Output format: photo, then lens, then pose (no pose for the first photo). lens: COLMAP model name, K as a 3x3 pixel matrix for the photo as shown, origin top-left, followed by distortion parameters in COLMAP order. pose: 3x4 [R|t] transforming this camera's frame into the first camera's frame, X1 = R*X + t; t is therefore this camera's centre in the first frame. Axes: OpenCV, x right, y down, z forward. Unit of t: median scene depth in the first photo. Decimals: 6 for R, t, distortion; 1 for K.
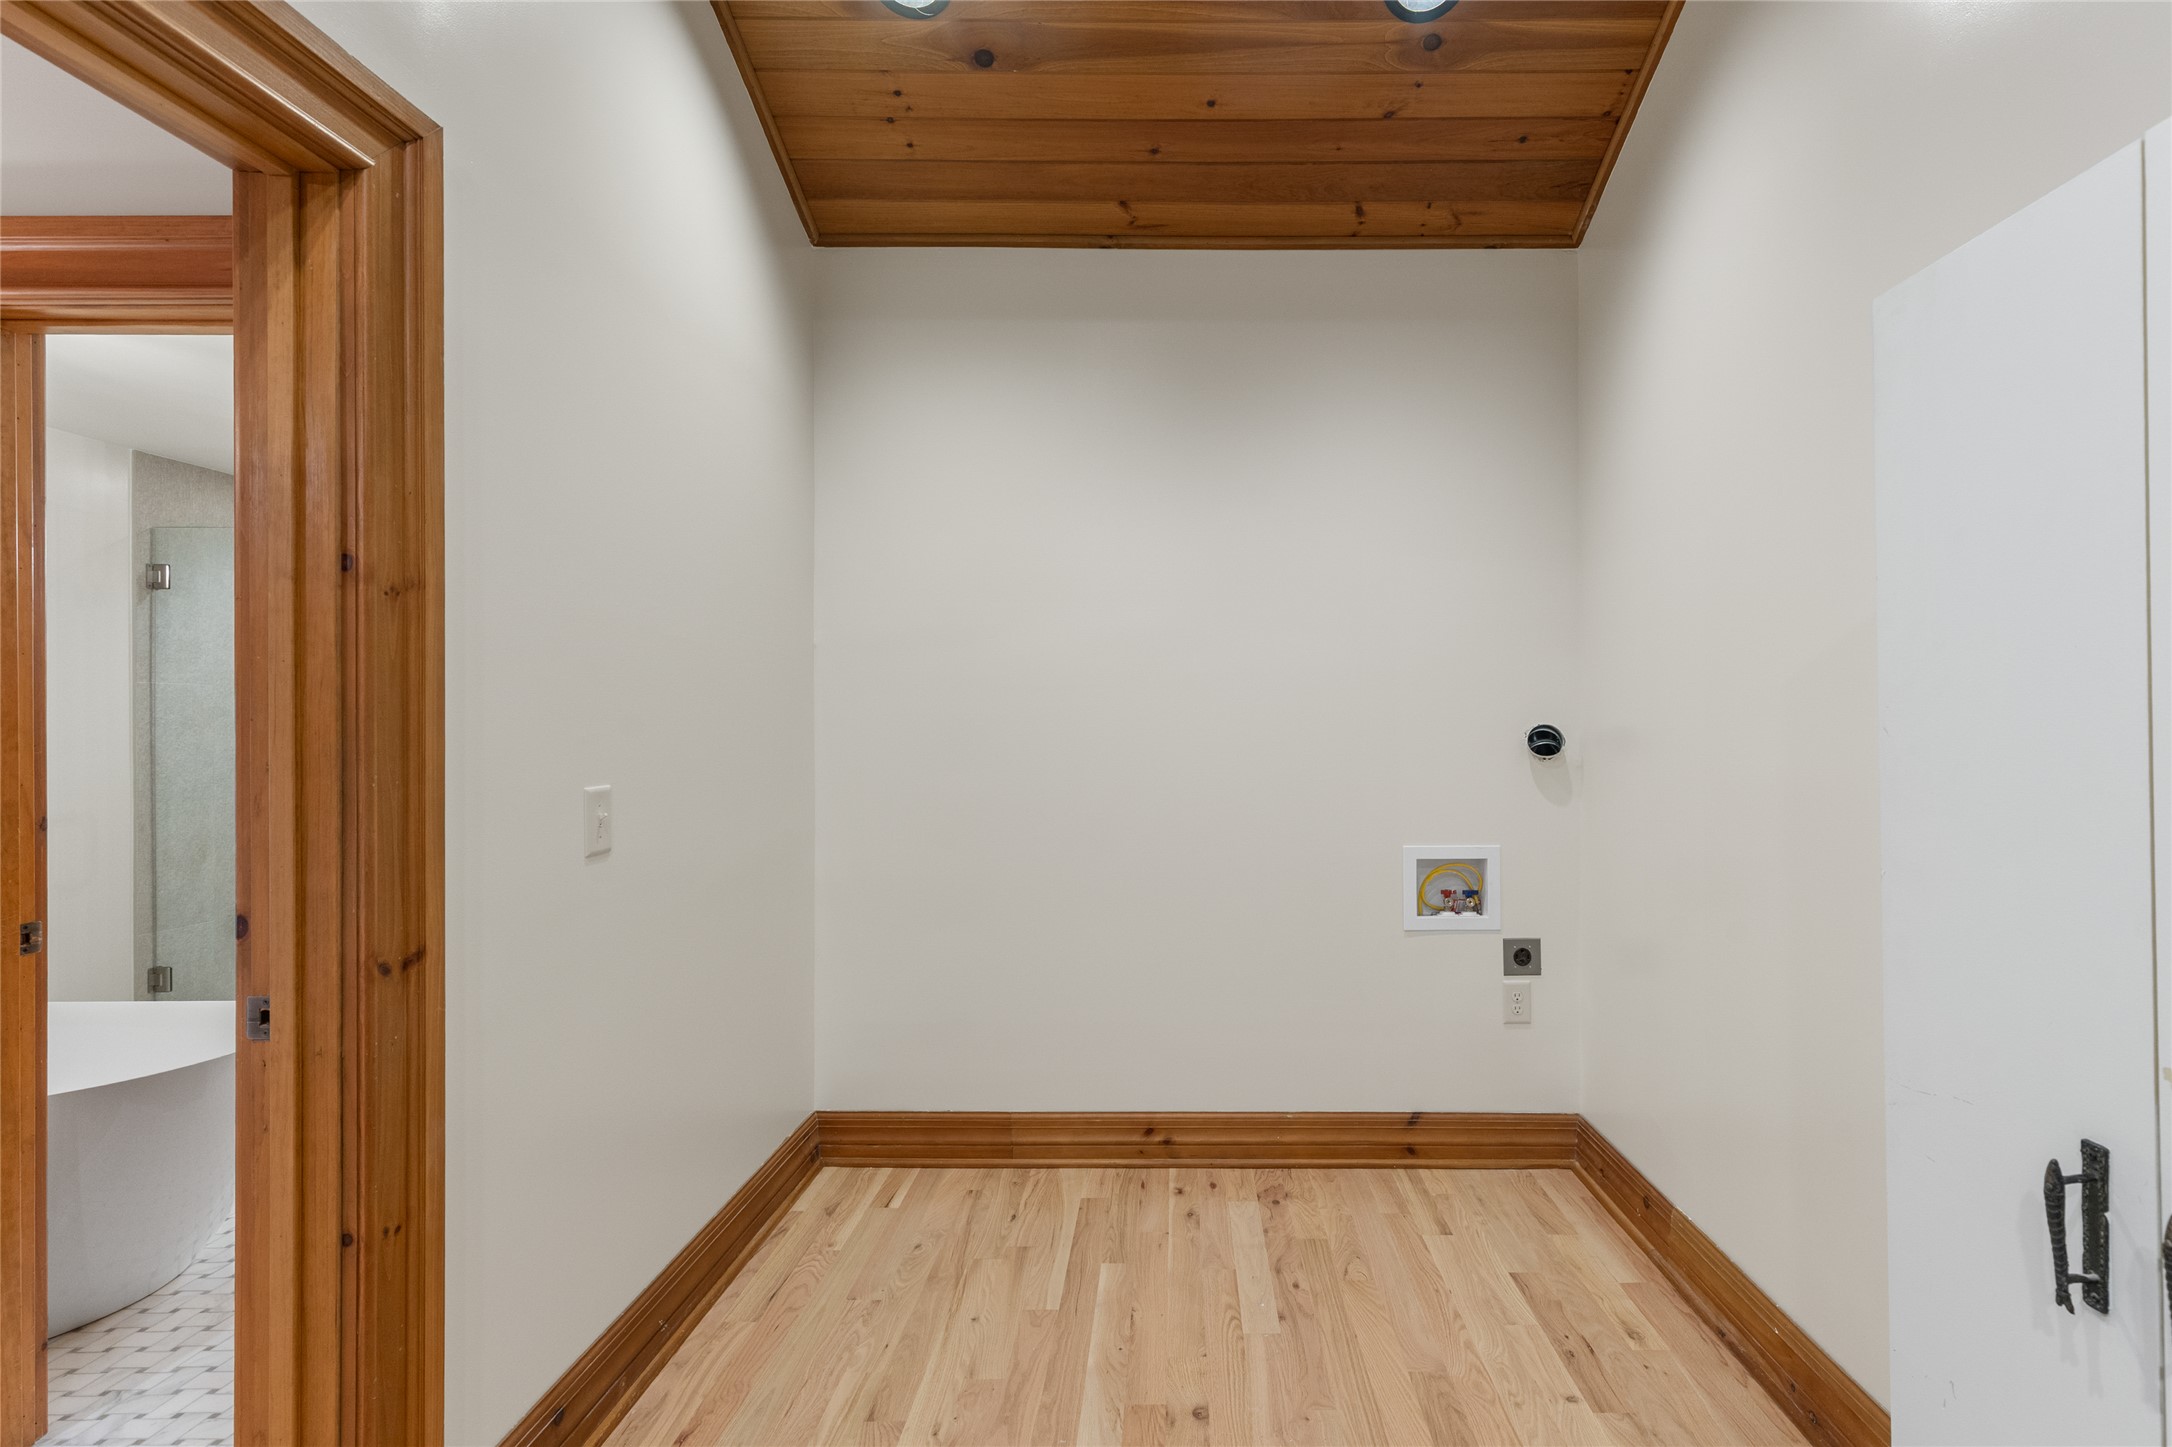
lens RADIAL K [[1003.6, 0, 1174.9], [0, 1003.6, 729.7], [0, 0, 1]] dist [-0.000649, -0.000126]
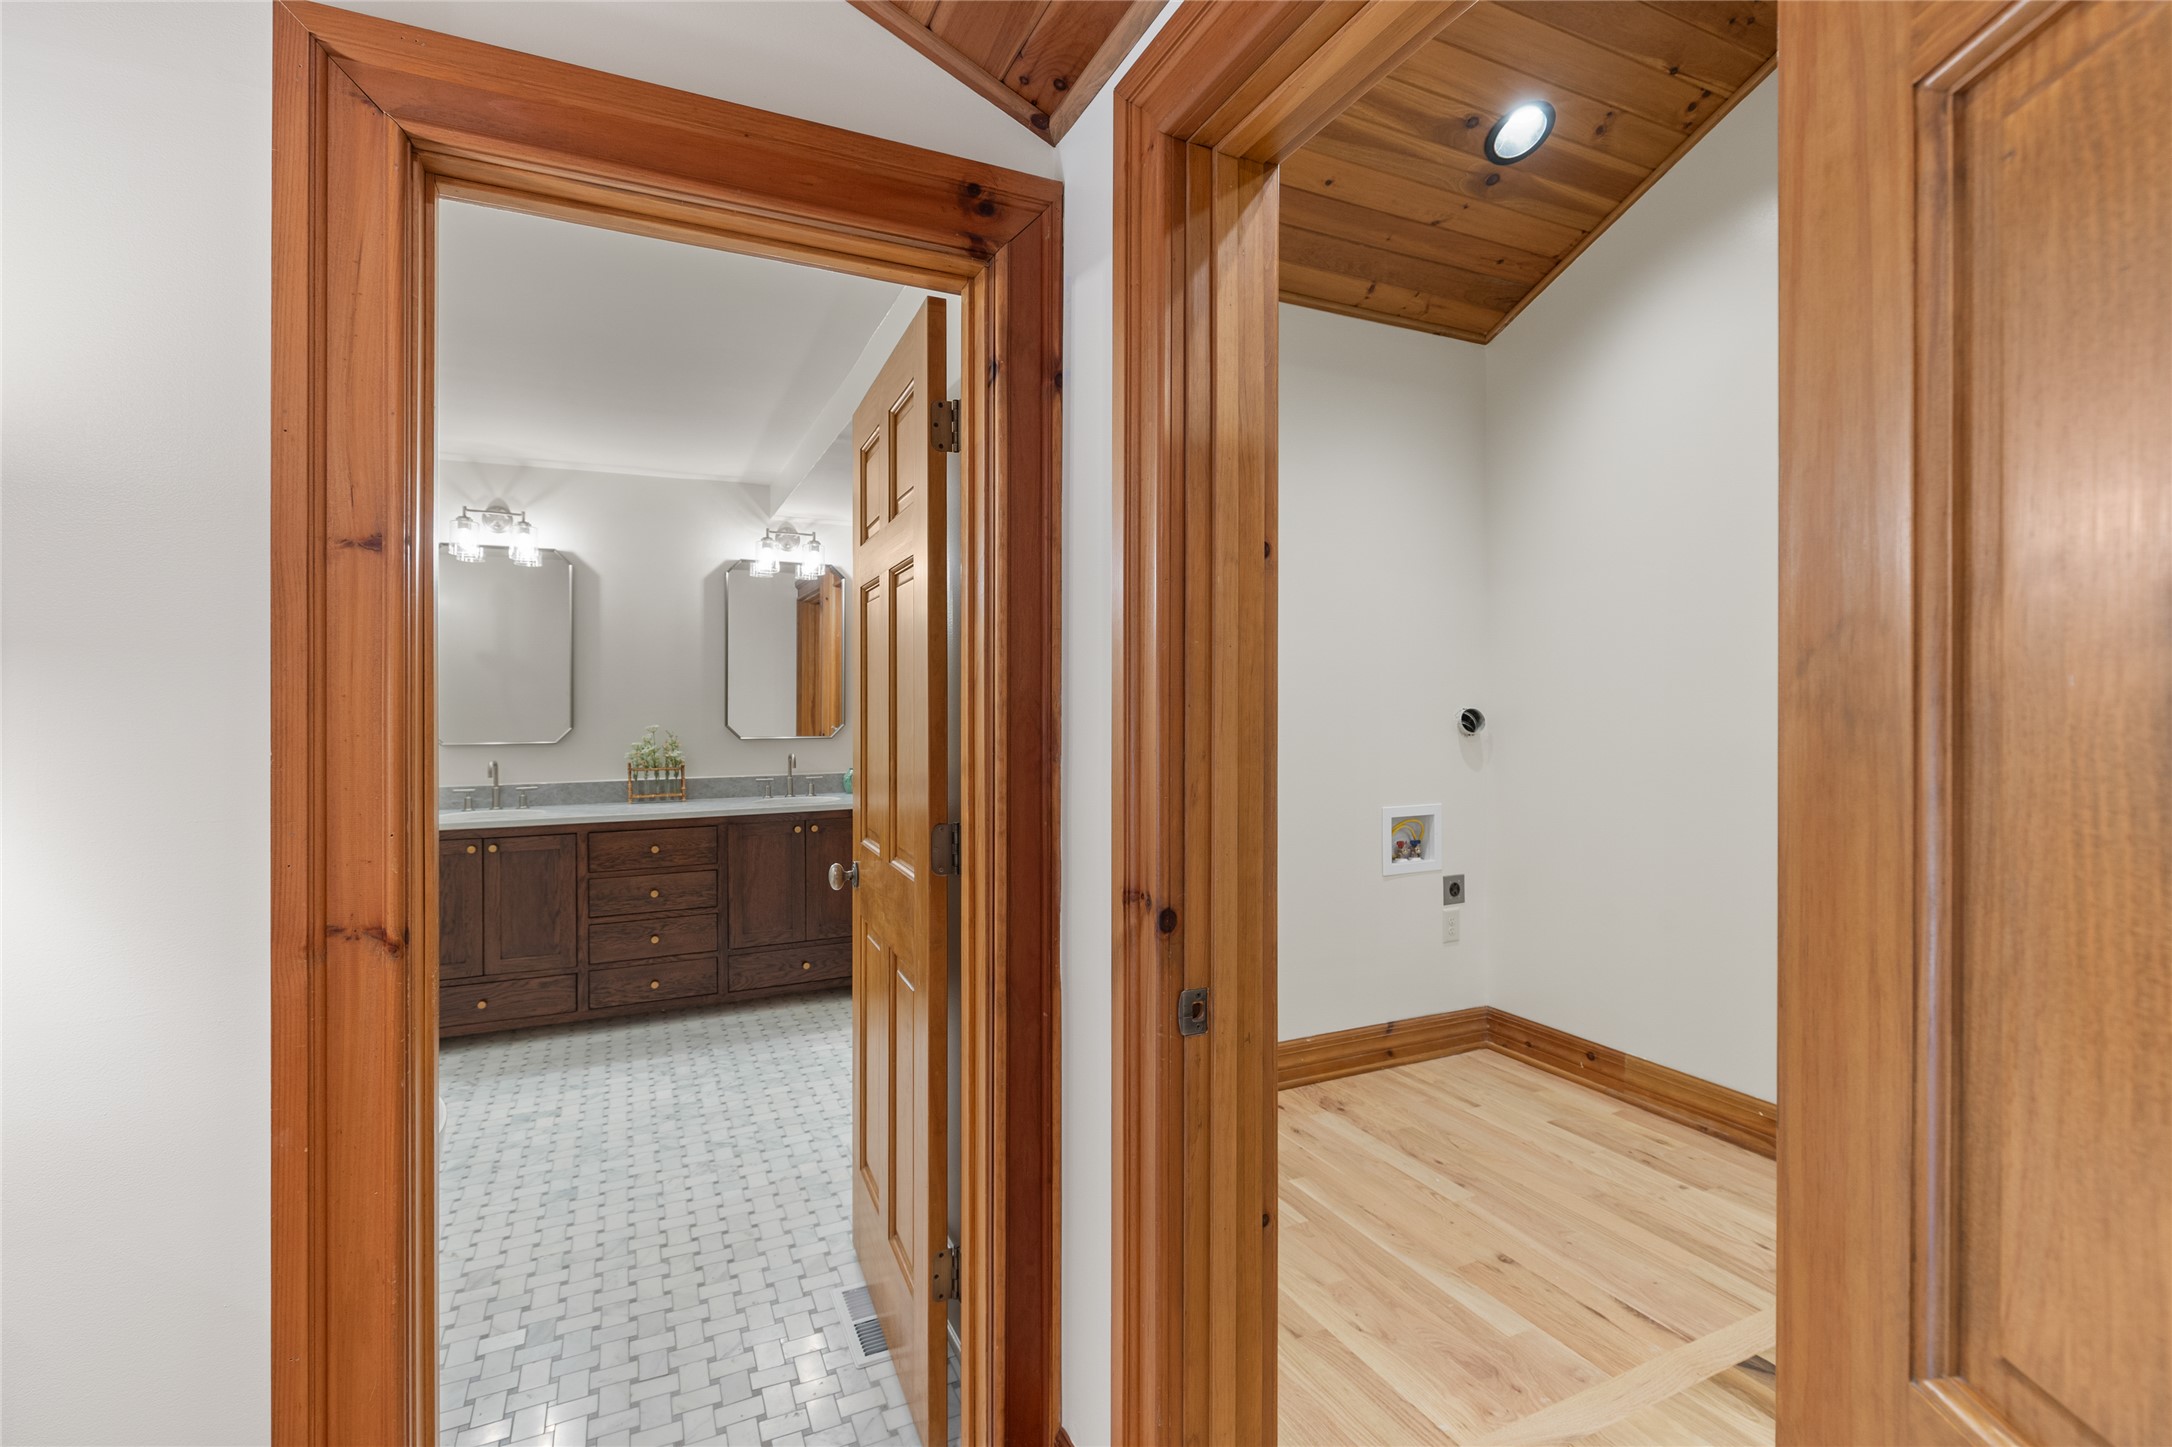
lens RADIAL K [[967.1, 0, 1085.1], [0, 967.1, 711.1], [0, 0, 1]] dist [0.002916, 0.000127]
pose [[0.903615, -0.002585, 0.428338, -0.643303], [0.002734, 0.999996, 0.000267, -0.003934], [-0.428337, 0.000930, 0.903618, 0.086321]]
